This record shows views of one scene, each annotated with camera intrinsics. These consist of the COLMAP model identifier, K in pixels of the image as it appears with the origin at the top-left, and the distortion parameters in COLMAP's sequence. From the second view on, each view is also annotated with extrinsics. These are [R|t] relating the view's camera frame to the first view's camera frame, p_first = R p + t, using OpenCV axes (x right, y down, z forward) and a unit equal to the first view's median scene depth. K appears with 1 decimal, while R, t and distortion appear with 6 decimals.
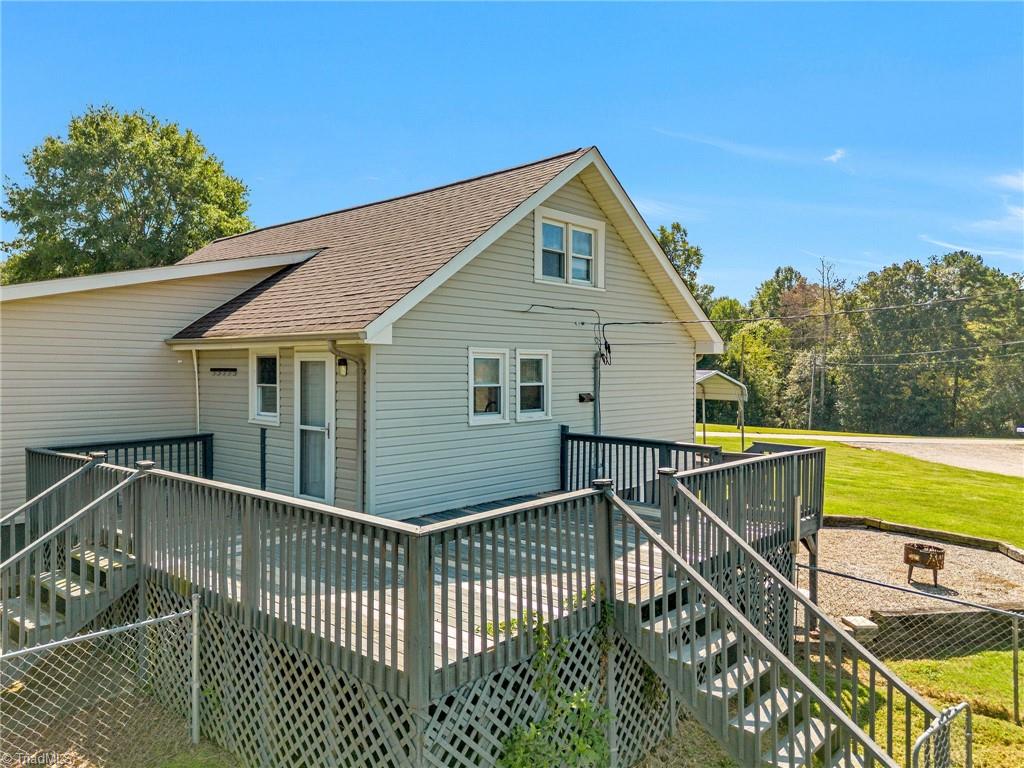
lens RADIAL K [[710.9, 0, 513.7], [0, 710.9, 377.4], [0, 0, 1]] dist [0.063454, -0.054398]
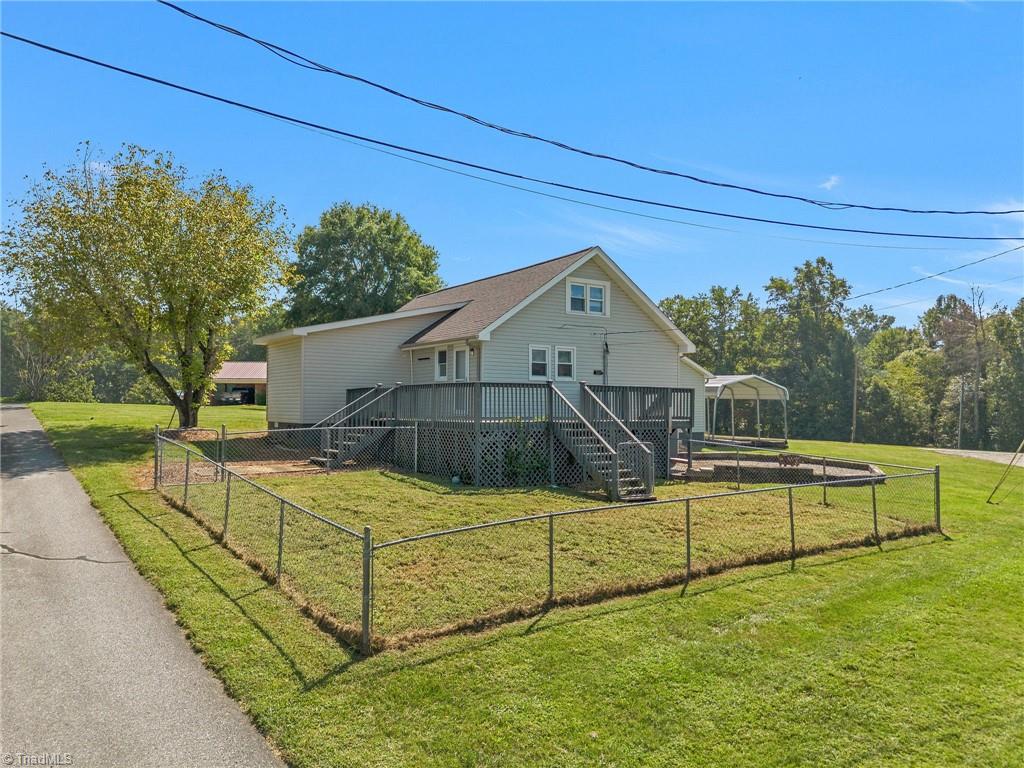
lens RADIAL K [[710.9, 0, 513.7], [0, 710.9, 377.4], [0, 0, 1]] dist [0.063454, -0.054398]
pose [[0.969573, -0.007257, -0.244693, 0.160692], [-0.006053, 0.998544, -0.053597, 0.067125], [0.244726, 0.053447, 0.968118, -0.423319]]
